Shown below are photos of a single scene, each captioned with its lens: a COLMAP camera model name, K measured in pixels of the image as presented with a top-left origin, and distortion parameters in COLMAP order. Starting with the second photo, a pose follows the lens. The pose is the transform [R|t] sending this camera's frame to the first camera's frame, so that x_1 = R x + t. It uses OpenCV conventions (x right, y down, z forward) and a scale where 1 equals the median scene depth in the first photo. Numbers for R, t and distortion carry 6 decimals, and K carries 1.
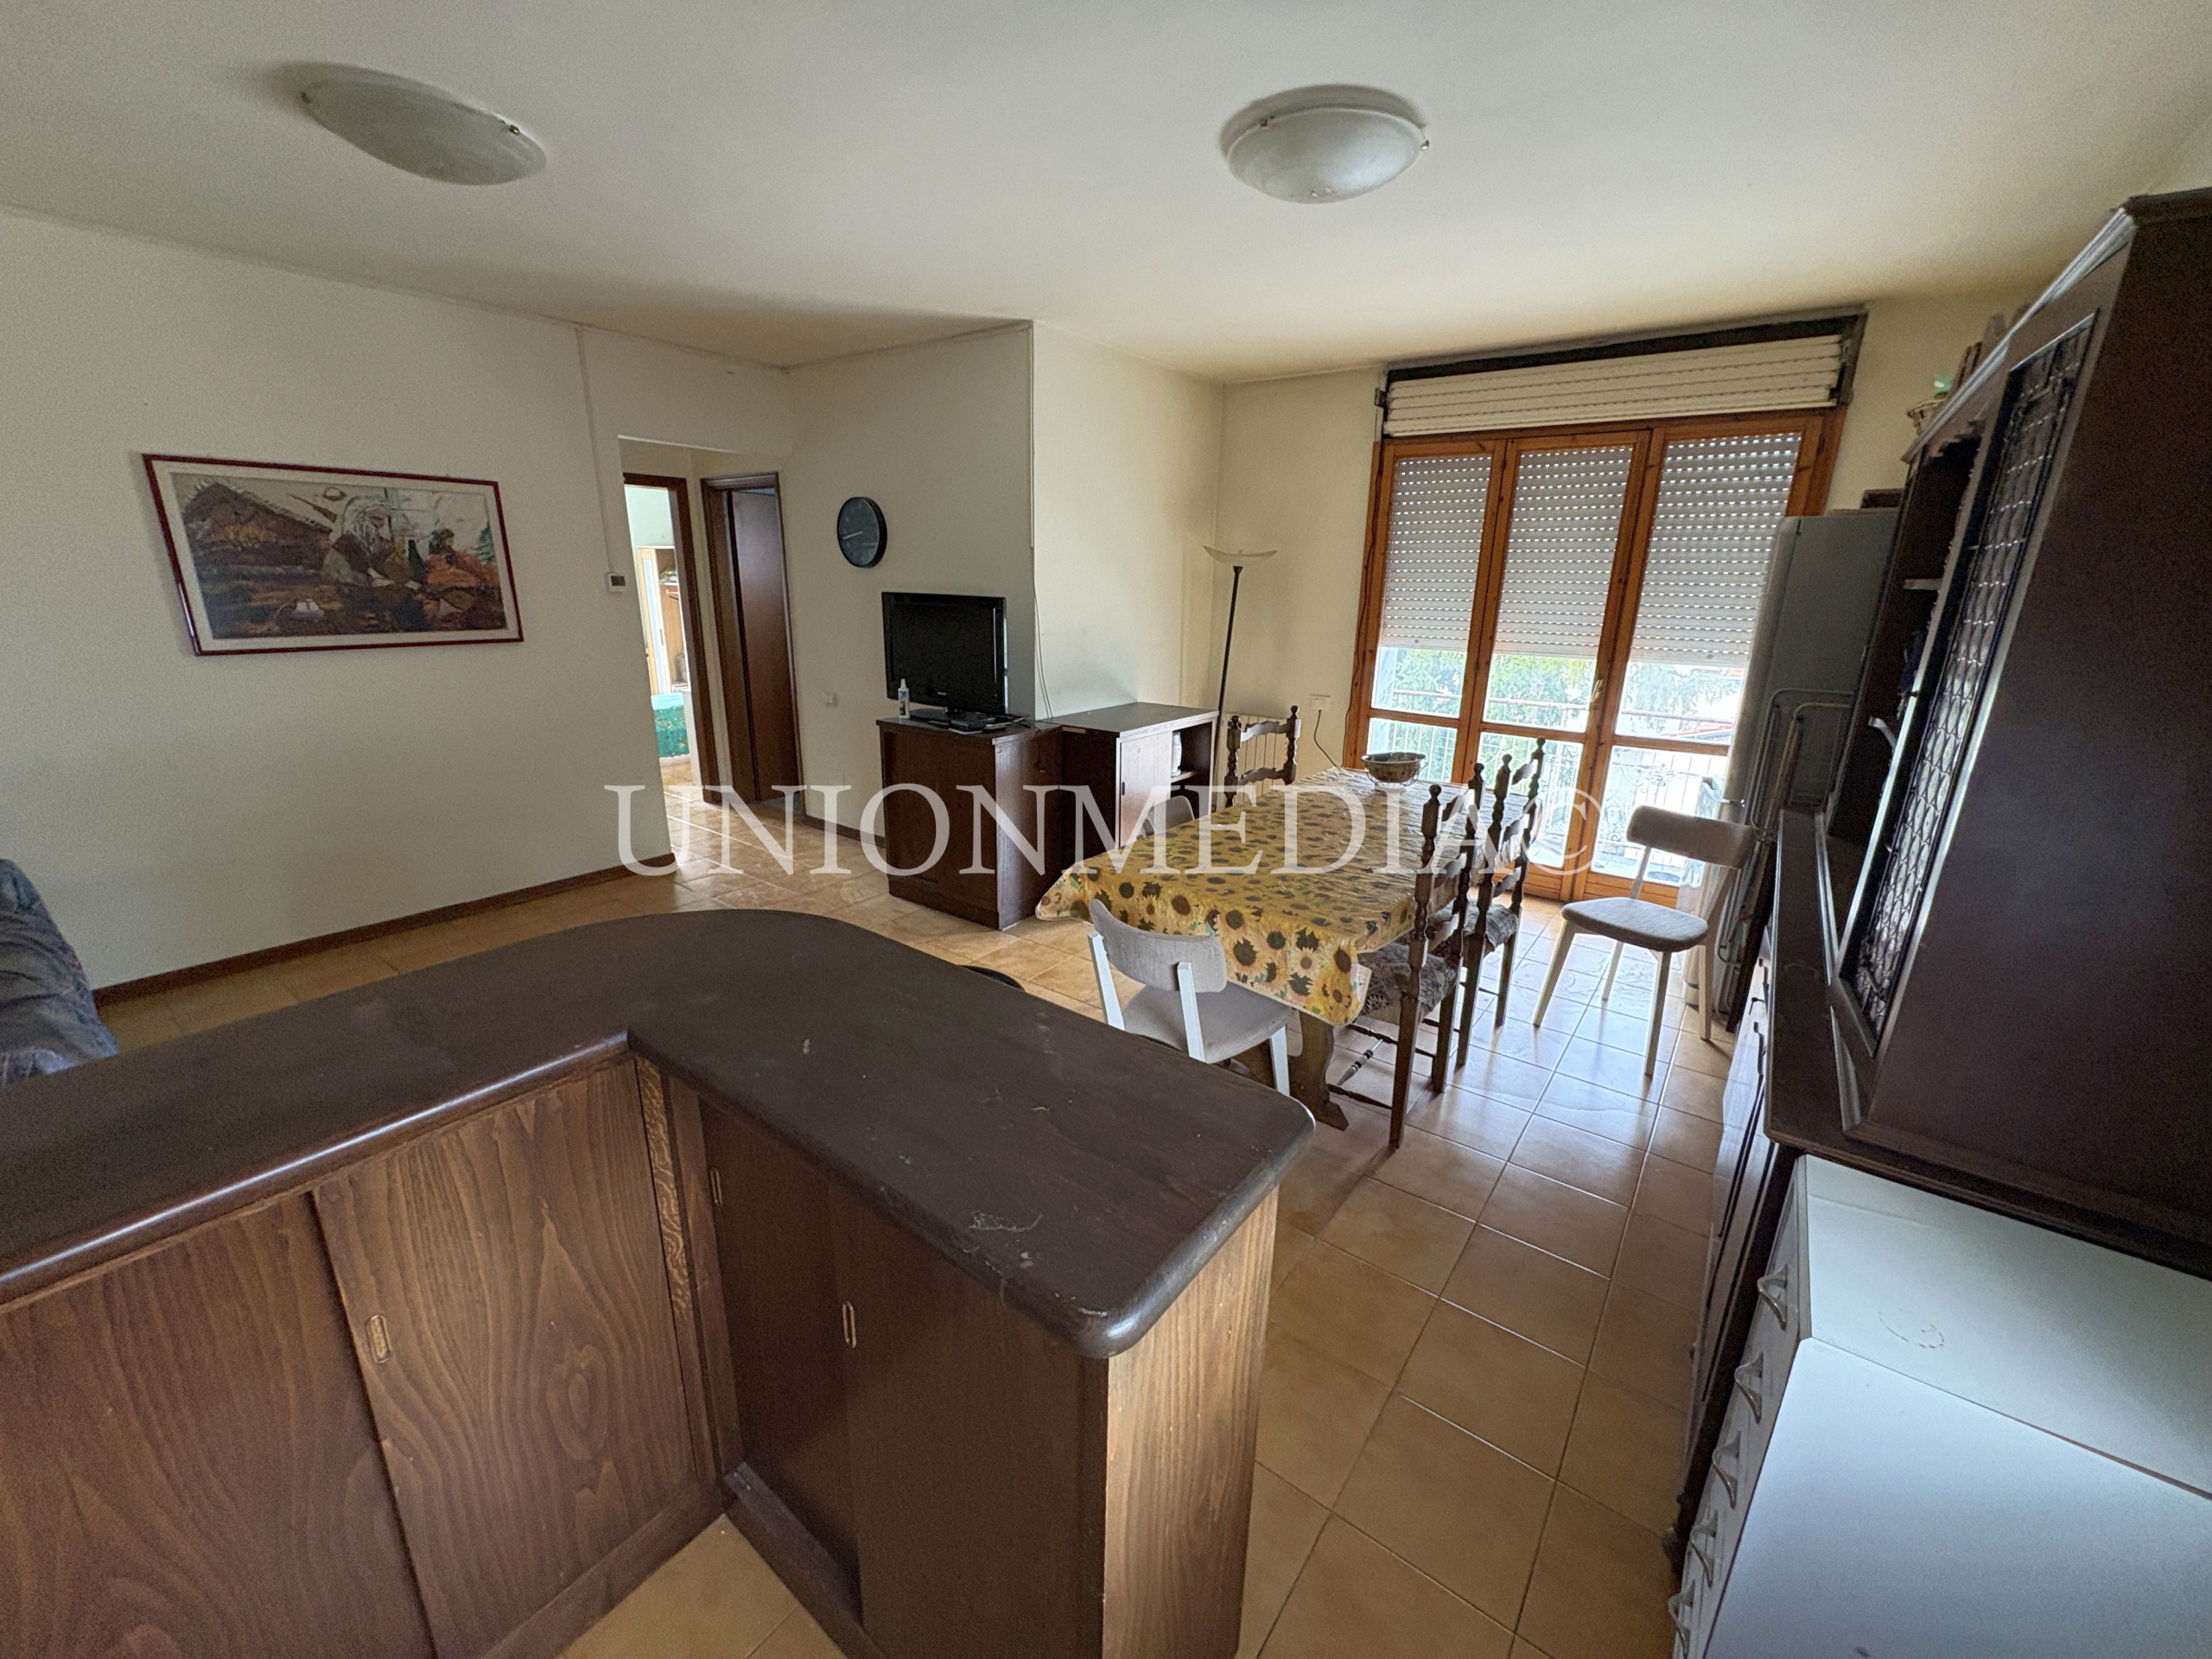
lens RADIAL K [[878.6, 0, 1105.9], [0, 878.6, 824.1], [0, 0, 1]] dist [0.000685, -0.000667]
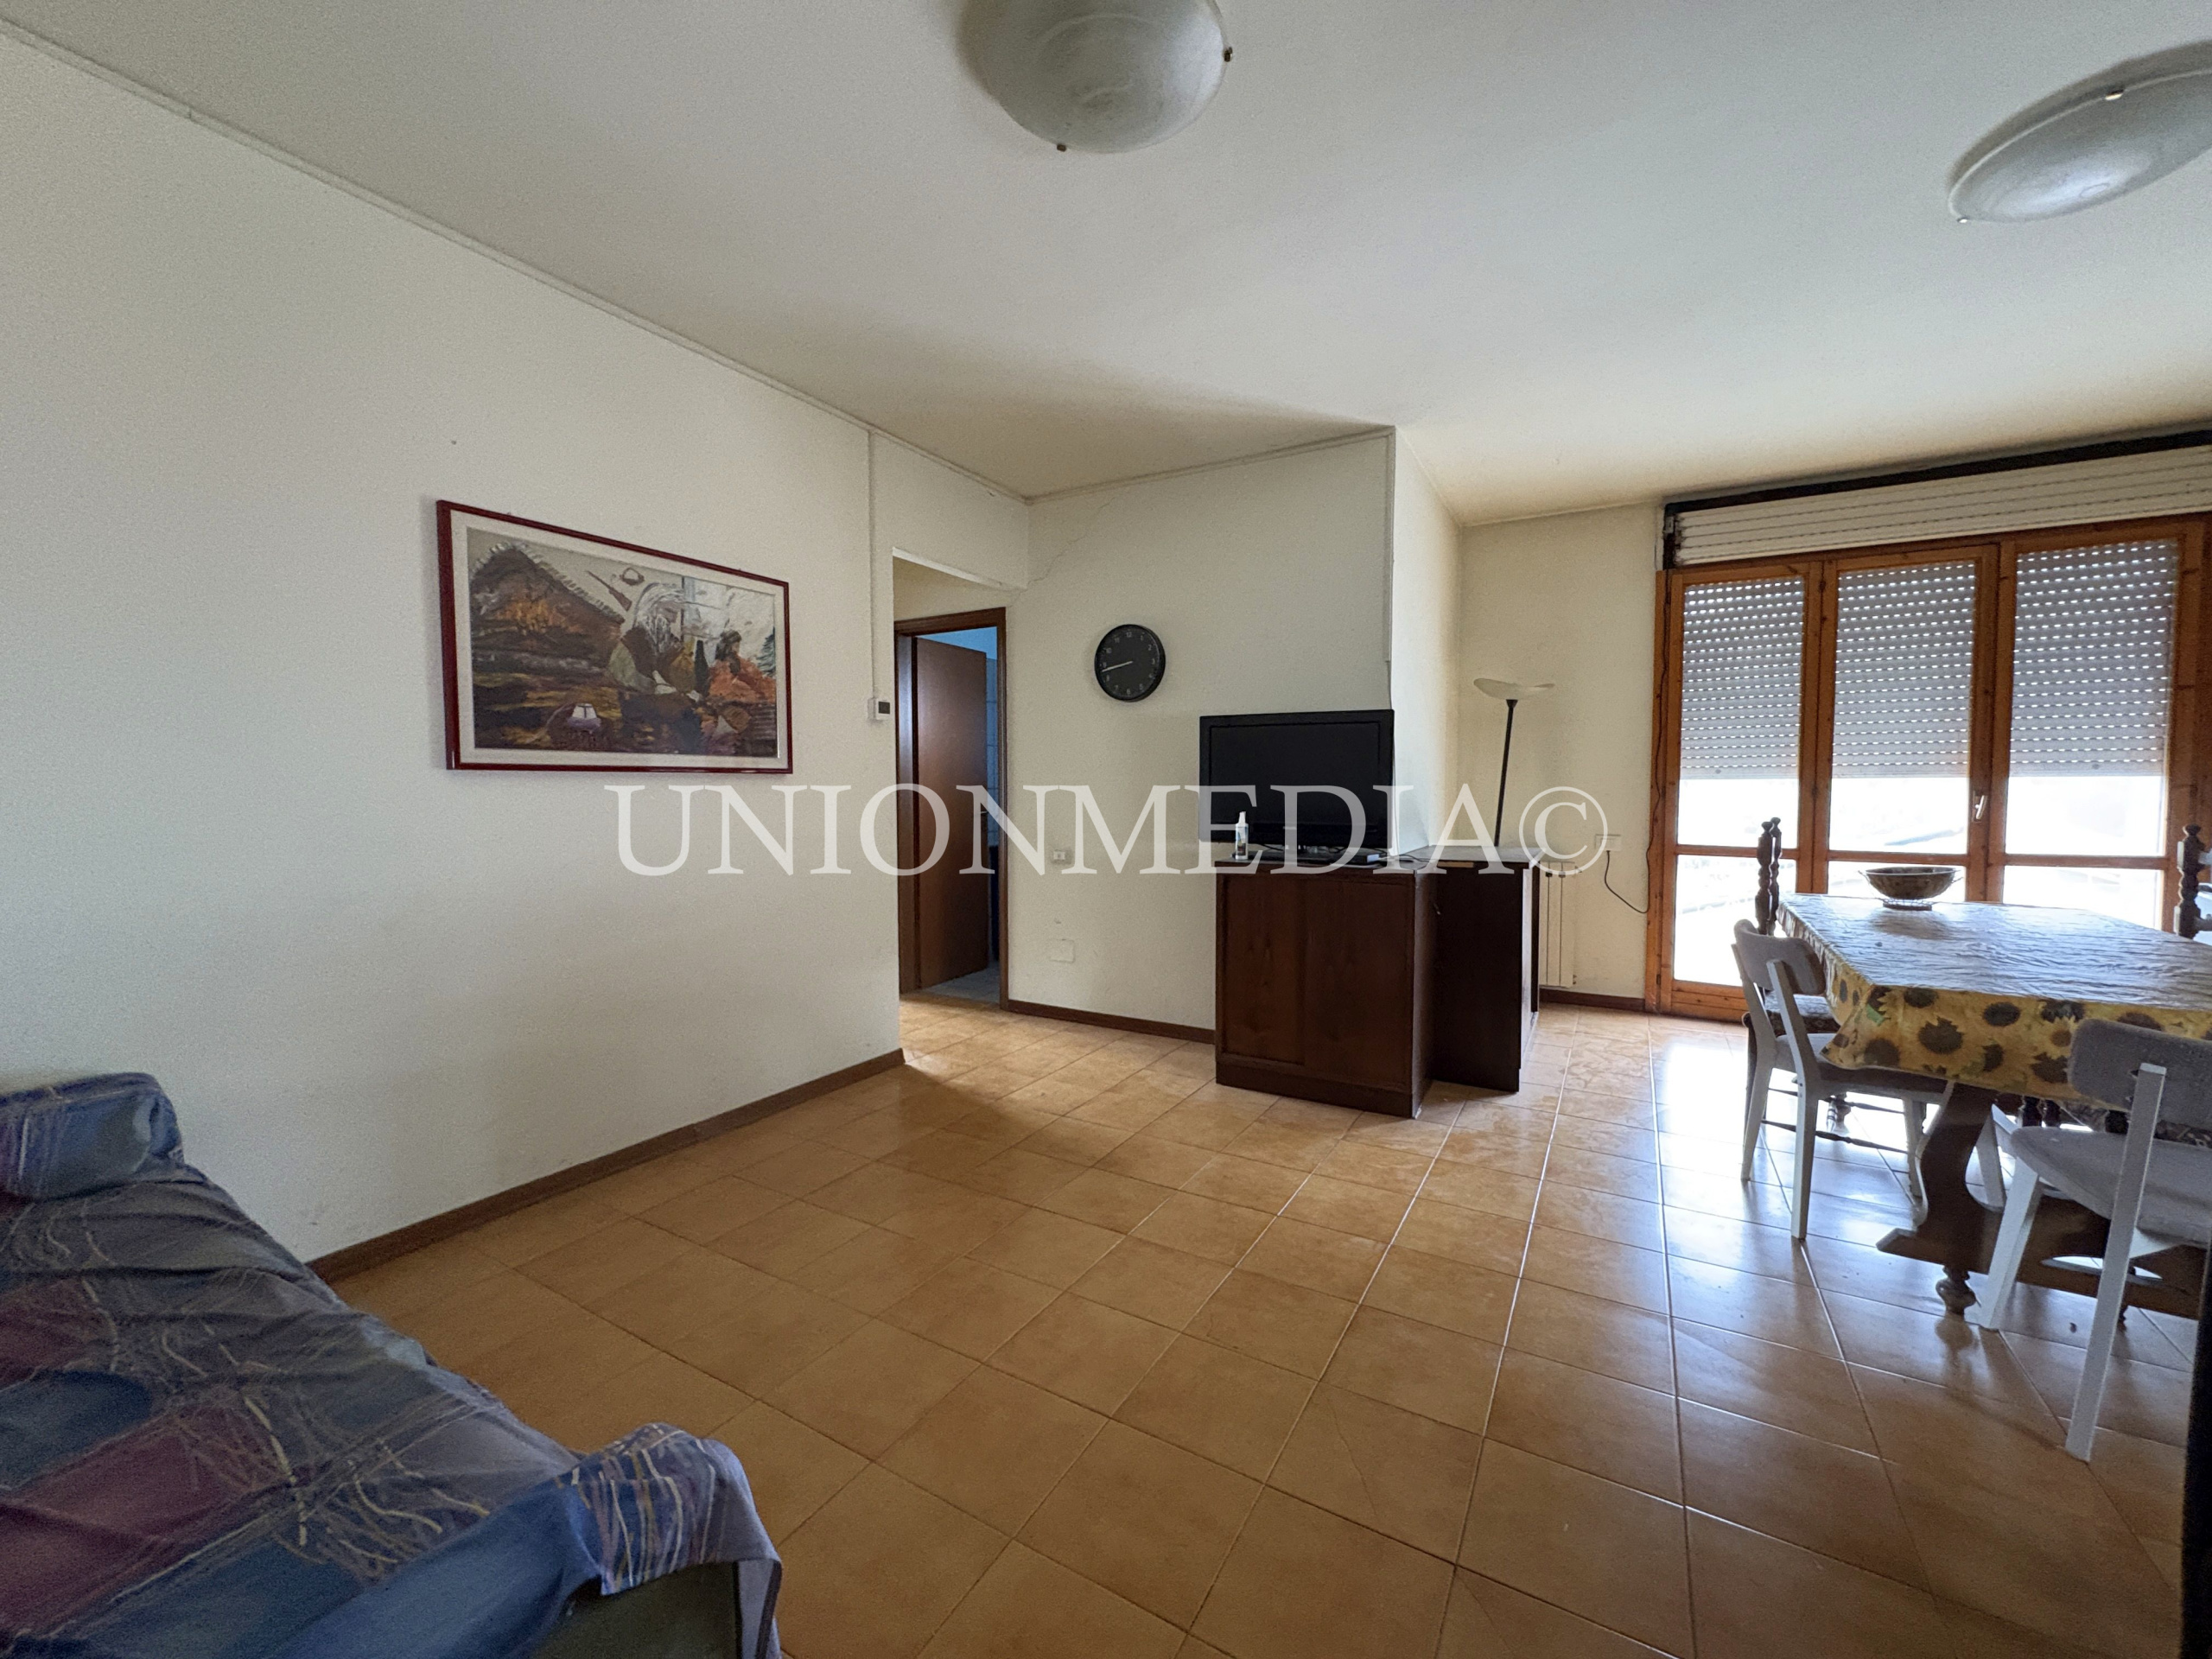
lens RADIAL K [[878.6, 0, 1106.6], [0, 878.6, 826.0], [0, 0, 1]] dist [0.000685, -0.000667]
pose [[0.993382, -0.024322, 0.112256, -0.511180], [0.049430, 0.972719, -0.226660, 0.034480], [-0.103681, 0.230709, 0.967483, 0.233365]]
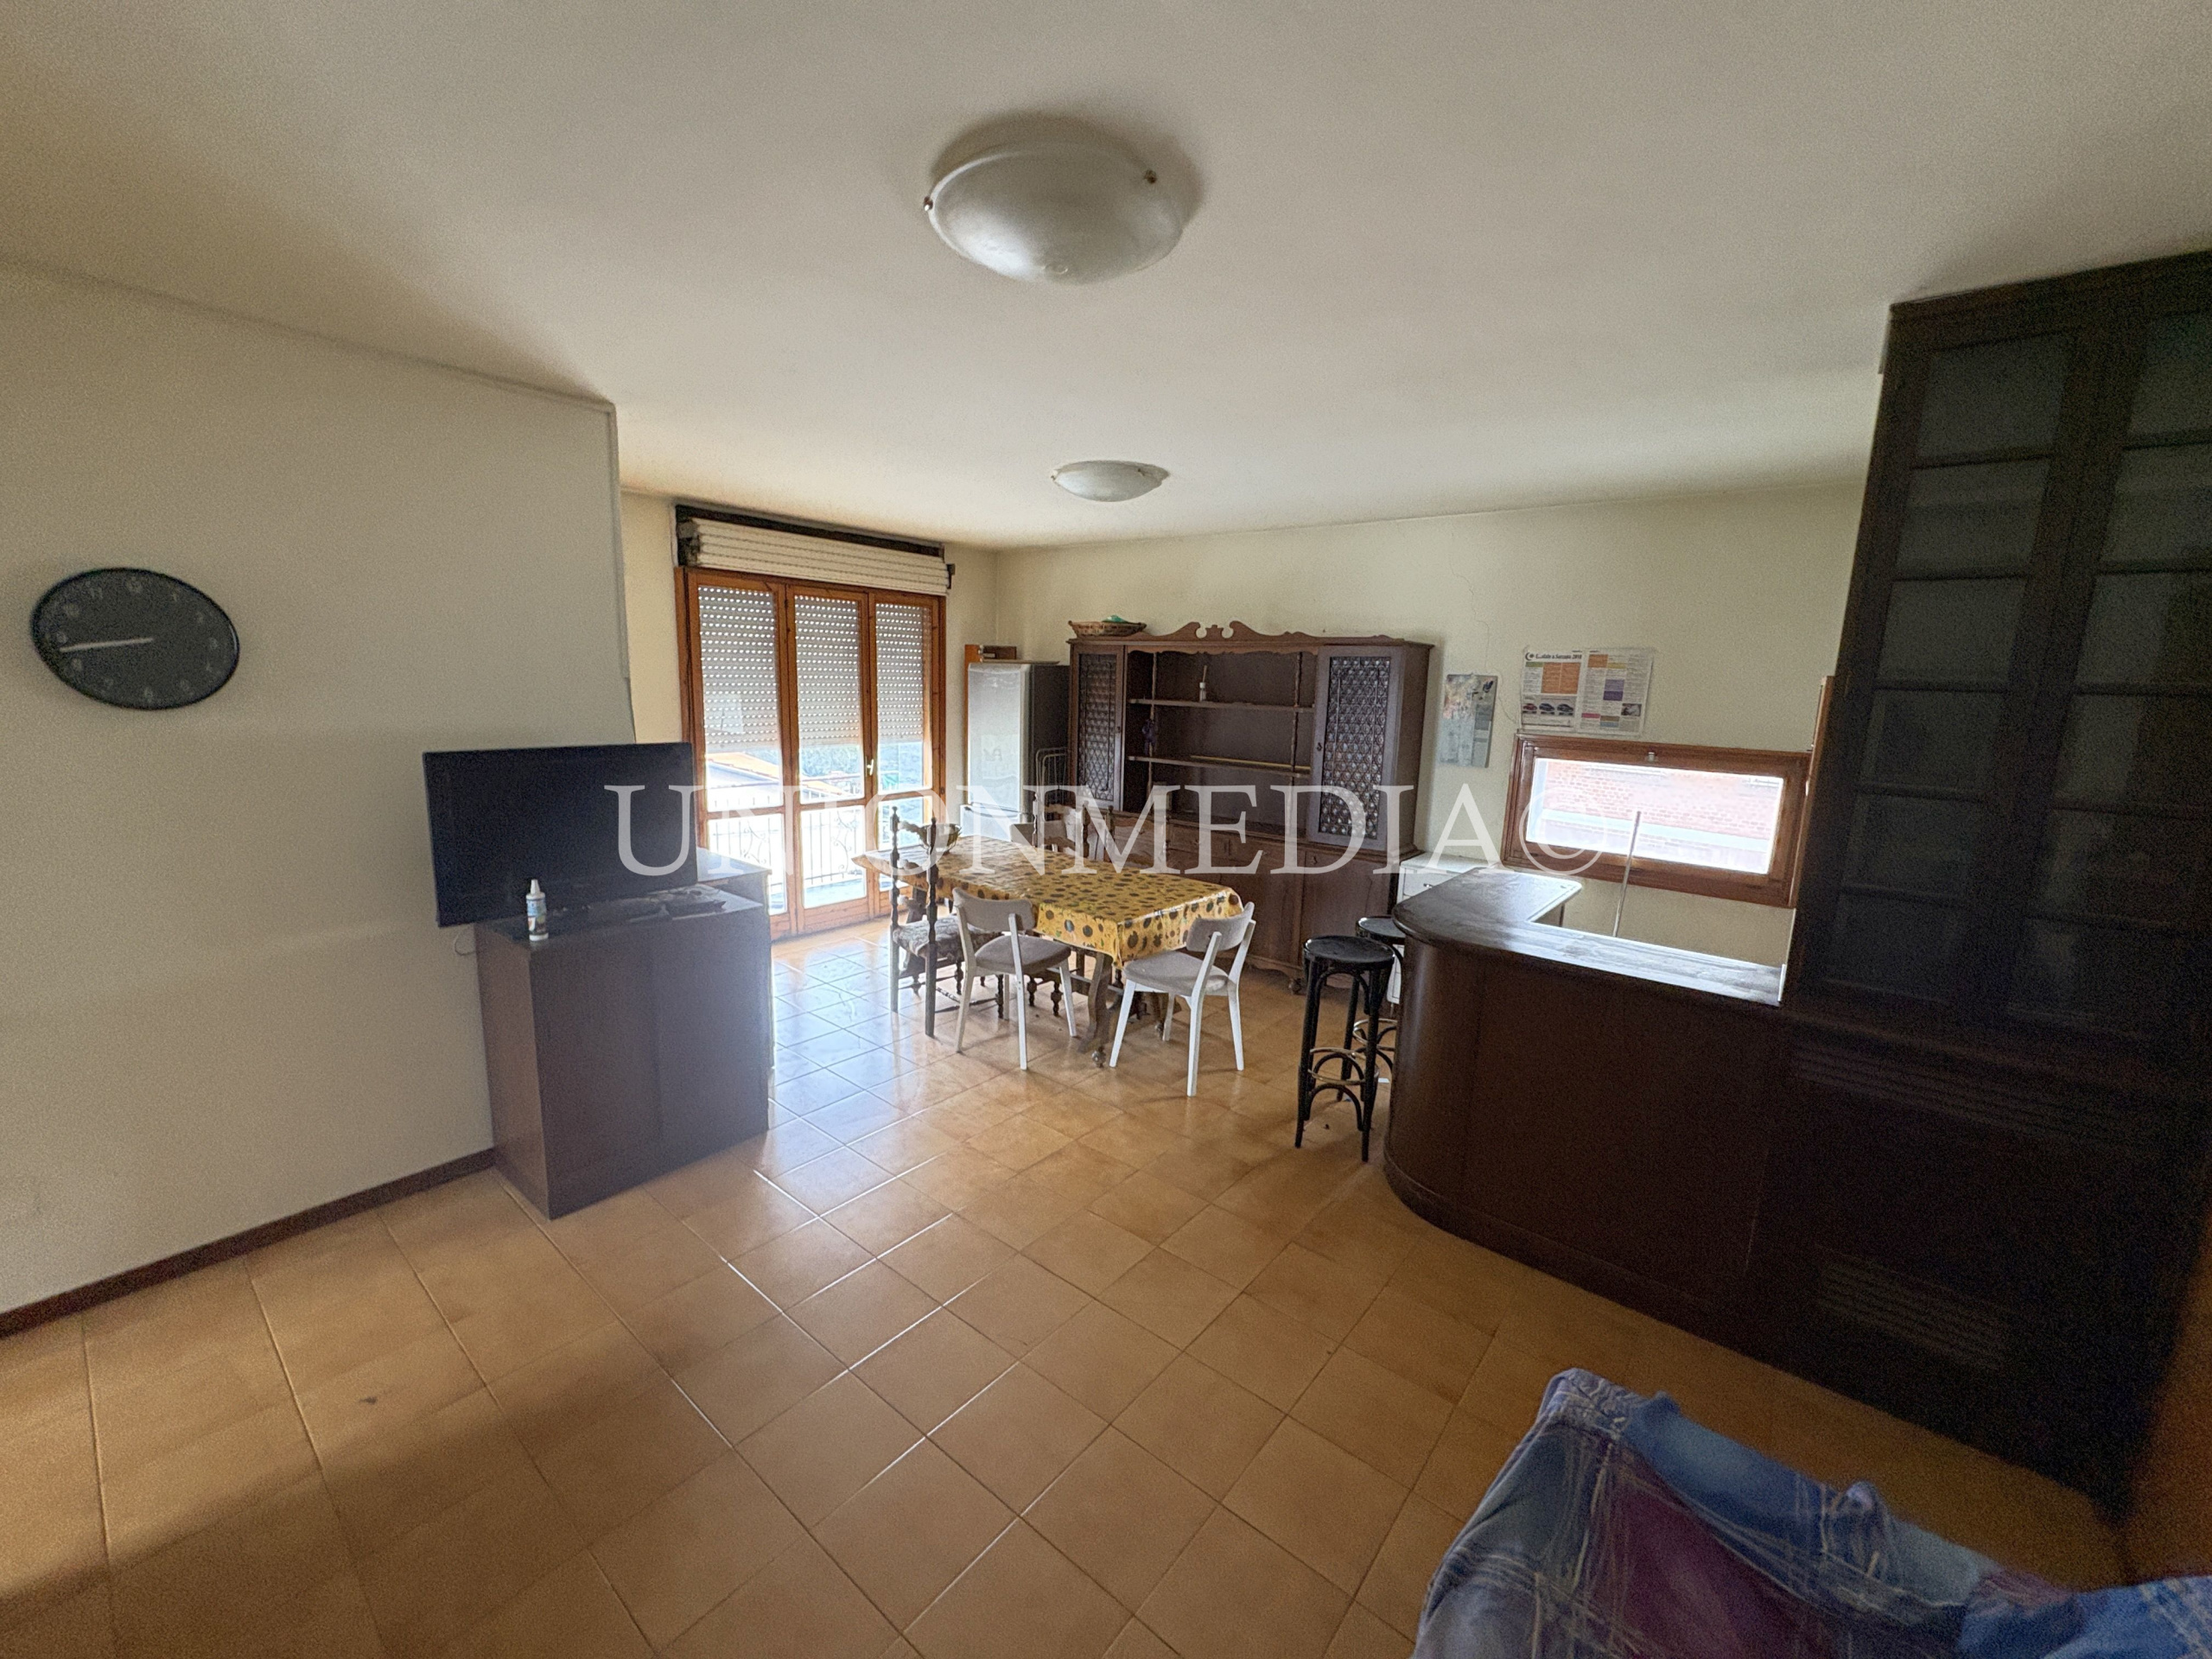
lens RADIAL K [[878.6, 0, 1107.3], [0, 878.6, 824.7], [0, 0, 1]] dist [0.000685, -0.000667]
pose [[0.041546, -0.185410, 0.981783, -0.943808], [0.245718, 0.954348, 0.169831, -0.236102], [-0.968451, 0.234186, 0.085208, 0.594242]]
